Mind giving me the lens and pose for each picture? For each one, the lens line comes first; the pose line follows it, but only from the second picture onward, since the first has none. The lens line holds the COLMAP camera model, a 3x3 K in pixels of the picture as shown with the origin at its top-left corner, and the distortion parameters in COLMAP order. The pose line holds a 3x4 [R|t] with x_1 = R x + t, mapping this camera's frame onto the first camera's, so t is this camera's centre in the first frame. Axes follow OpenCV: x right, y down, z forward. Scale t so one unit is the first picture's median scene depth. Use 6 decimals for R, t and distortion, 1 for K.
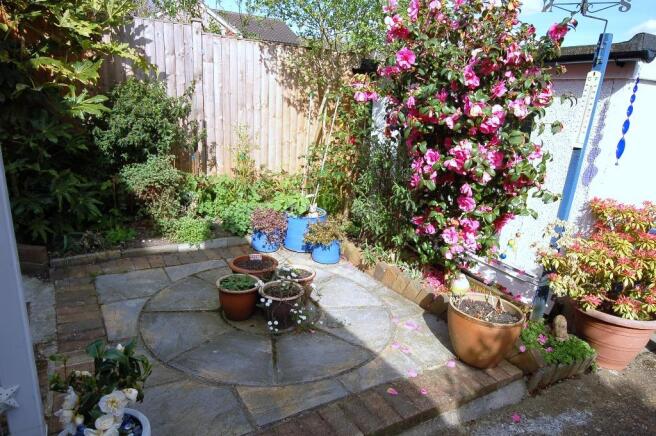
lens RADIAL K [[434.6, 0, 324.9], [0, 434.6, 229.7], [0, 0, 1]] dist [0.003825, -0.001405]
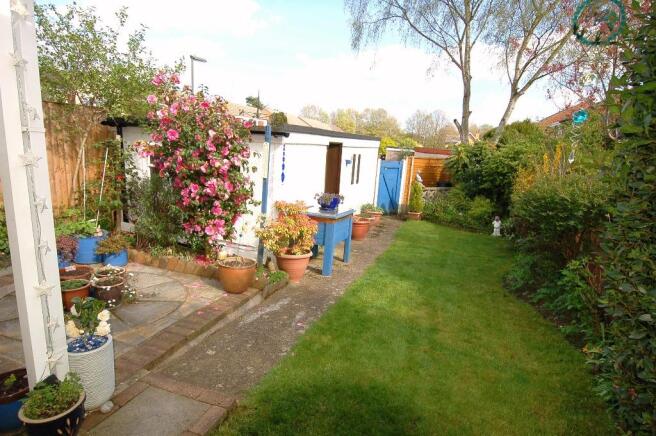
lens RADIAL K [[364.7, 0, 327.6], [0, 364.7, 219.1], [0, 0, 1]] dist [-0.001918, -0.000212]
pose [[0.768718, -0.130668, 0.626098, -0.294724], [0.157364, 0.987457, 0.012875, 0.028040], [-0.619927, 0.088628, 0.779638, -0.507665]]
